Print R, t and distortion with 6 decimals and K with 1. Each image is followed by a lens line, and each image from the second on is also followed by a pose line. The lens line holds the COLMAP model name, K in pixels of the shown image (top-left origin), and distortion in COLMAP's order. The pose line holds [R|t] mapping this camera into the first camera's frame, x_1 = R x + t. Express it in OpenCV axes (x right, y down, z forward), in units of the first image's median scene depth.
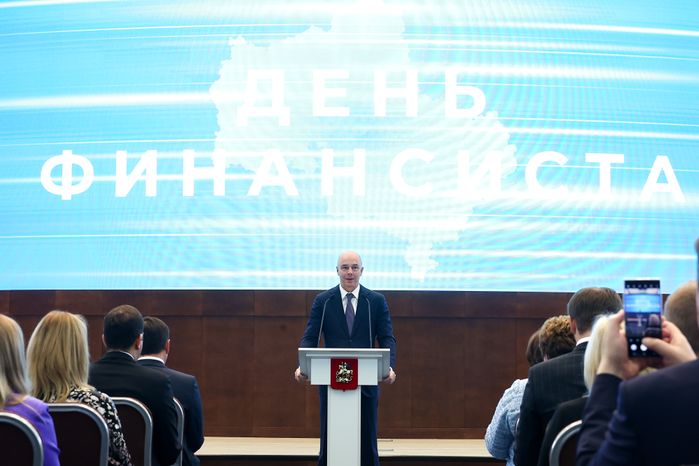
lens RADIAL K [[1856.3, 0, 367.7], [0, 1856.3, 198.3], [0, 0, 1]] dist [0.084077, 0.000000]
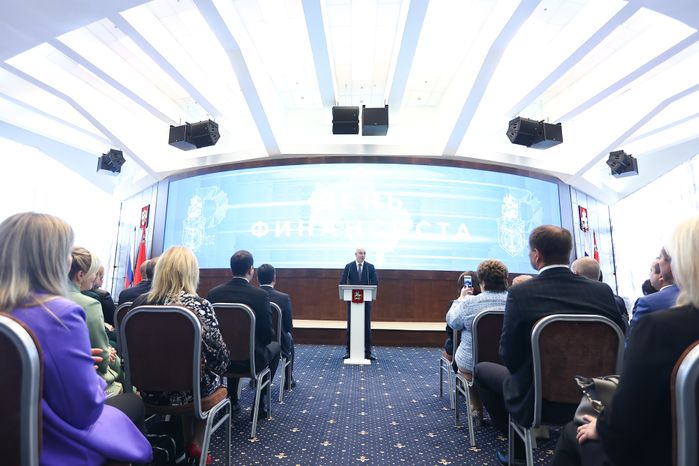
lens RADIAL K [[419.9, 0, 335.1], [0, 419.9, 225.3], [0, 0, 1]] dist [-0.004013, -0.004848]
pose [[0.999229, 0.003229, -0.039127, -0.015942], [-0.006546, 0.996363, -0.084963, 0.037620], [0.038711, 0.085153, 0.995616, 0.343116]]
